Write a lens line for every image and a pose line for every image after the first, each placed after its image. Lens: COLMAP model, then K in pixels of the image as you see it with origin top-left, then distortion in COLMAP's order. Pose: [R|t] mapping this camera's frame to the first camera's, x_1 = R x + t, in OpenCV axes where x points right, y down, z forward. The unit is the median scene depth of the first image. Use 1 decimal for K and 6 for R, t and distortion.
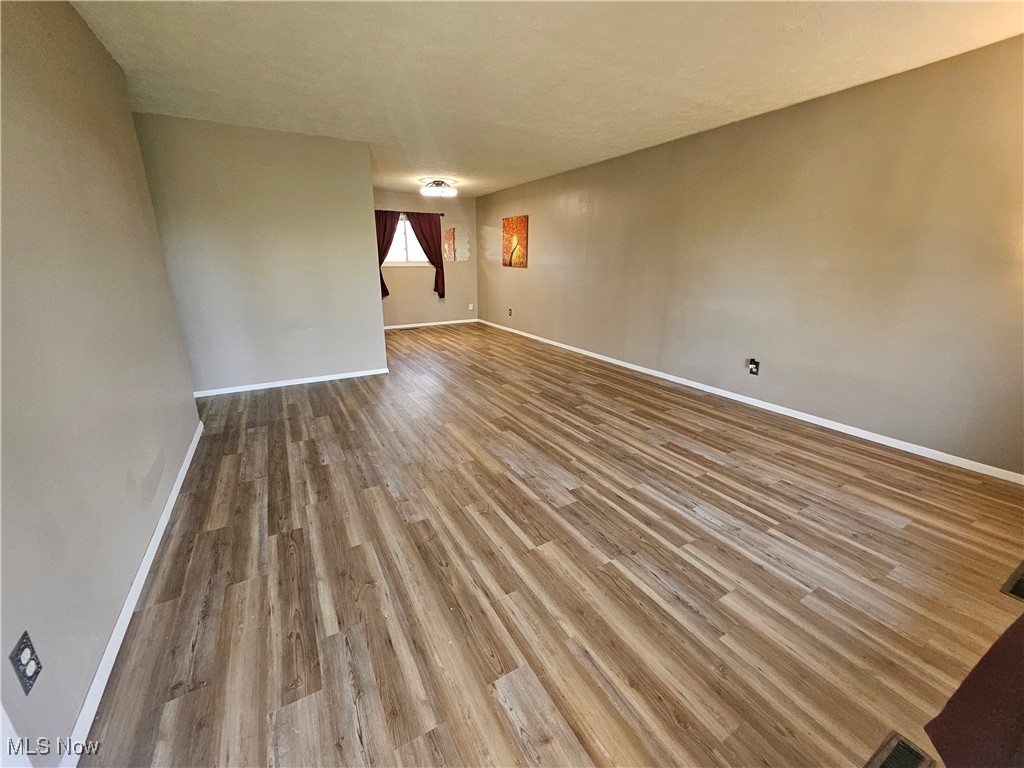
lens RADIAL K [[400.8, 0, 504.3], [0, 400.8, 372.7], [0, 0, 1]] dist [0.010762, -0.004857]
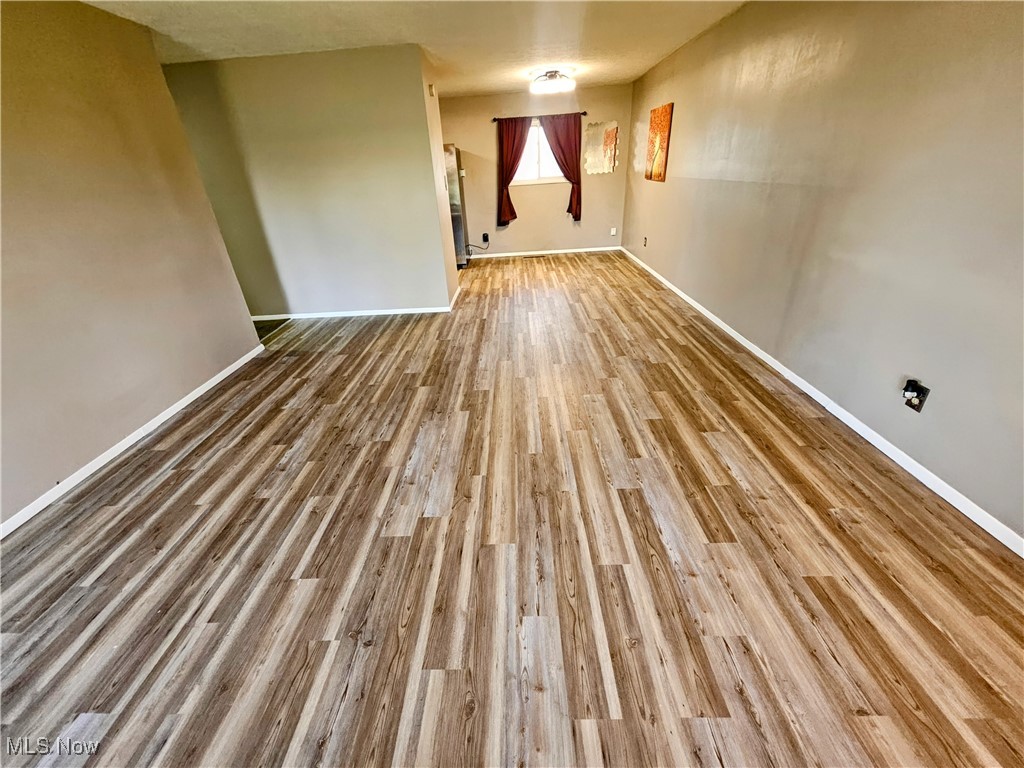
lens RADIAL K [[400.8, 0, 504.3], [0, 400.8, 372.7], [0, 0, 1]] dist [0.010762, -0.004857]
pose [[0.857225, 0.187093, -0.479751, 0.537136], [-0.082963, 0.969669, 0.229911, -0.155082], [0.508215, -0.157284, 0.846746, 0.385038]]
